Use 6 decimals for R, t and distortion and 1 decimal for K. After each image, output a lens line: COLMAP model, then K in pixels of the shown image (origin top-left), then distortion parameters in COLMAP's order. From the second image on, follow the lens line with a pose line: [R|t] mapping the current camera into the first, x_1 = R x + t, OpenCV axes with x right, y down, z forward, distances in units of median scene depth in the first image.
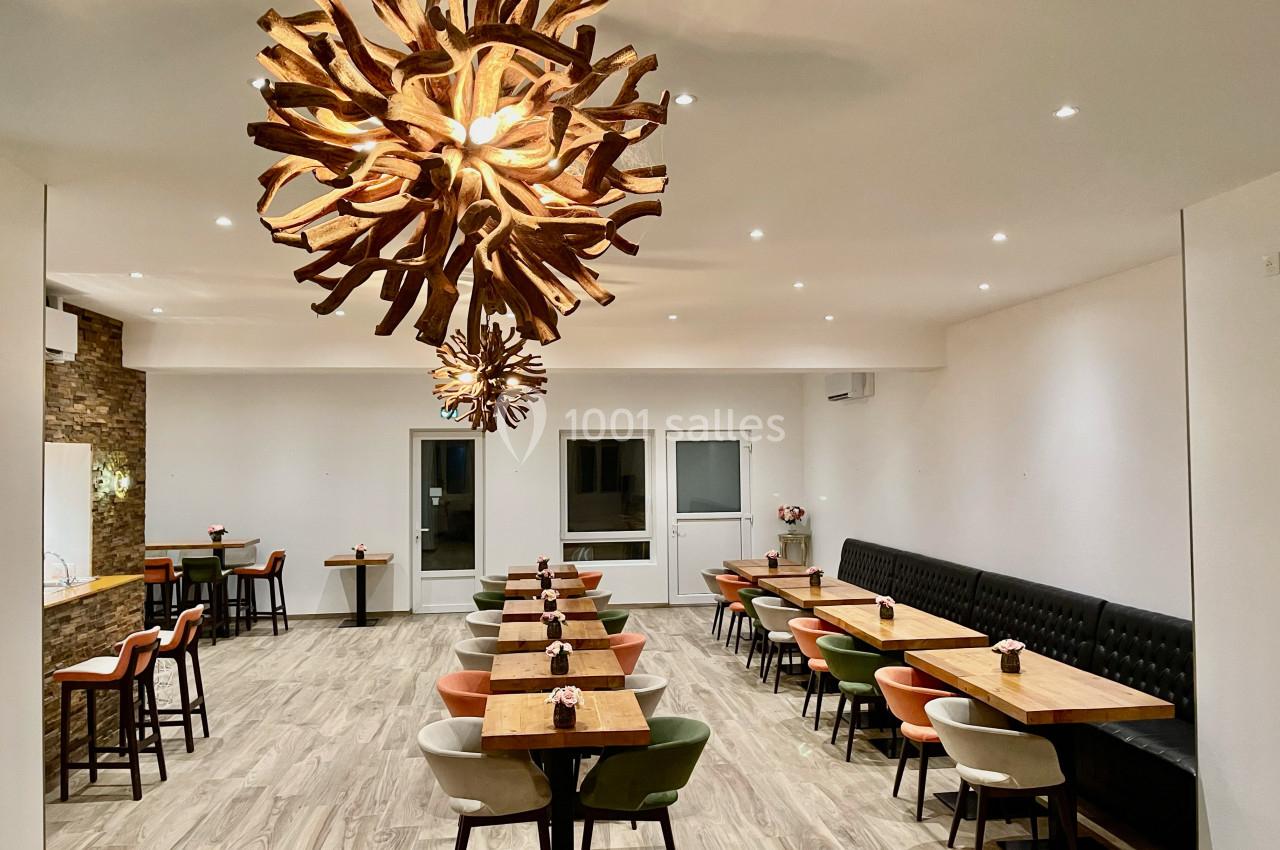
lens RADIAL K [[956.8, 0, 640.0], [0, 956.8, 425.0], [0, 0, 1]] dist [0.061108, -0.098736]
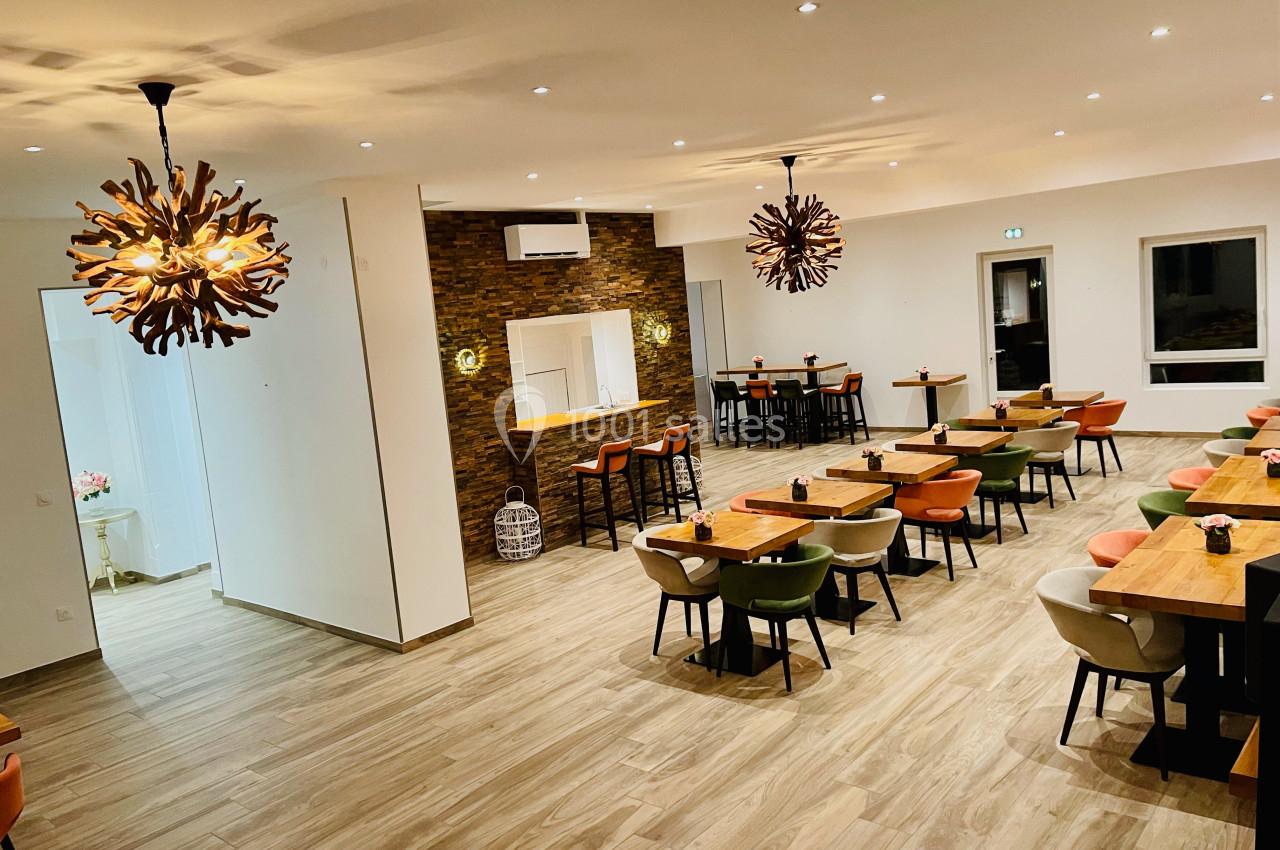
lens RADIAL K [[956.8, 0, 640.0], [0, 956.8, 425.0], [0, 0, 1]] dist [0.061108, -0.098736]
pose [[0.667016, 0.044316, -0.743724, 0.466829], [0.112642, 0.980756, 0.159464, -0.033379], [0.736479, -0.190139, 0.649189, 0.062596]]
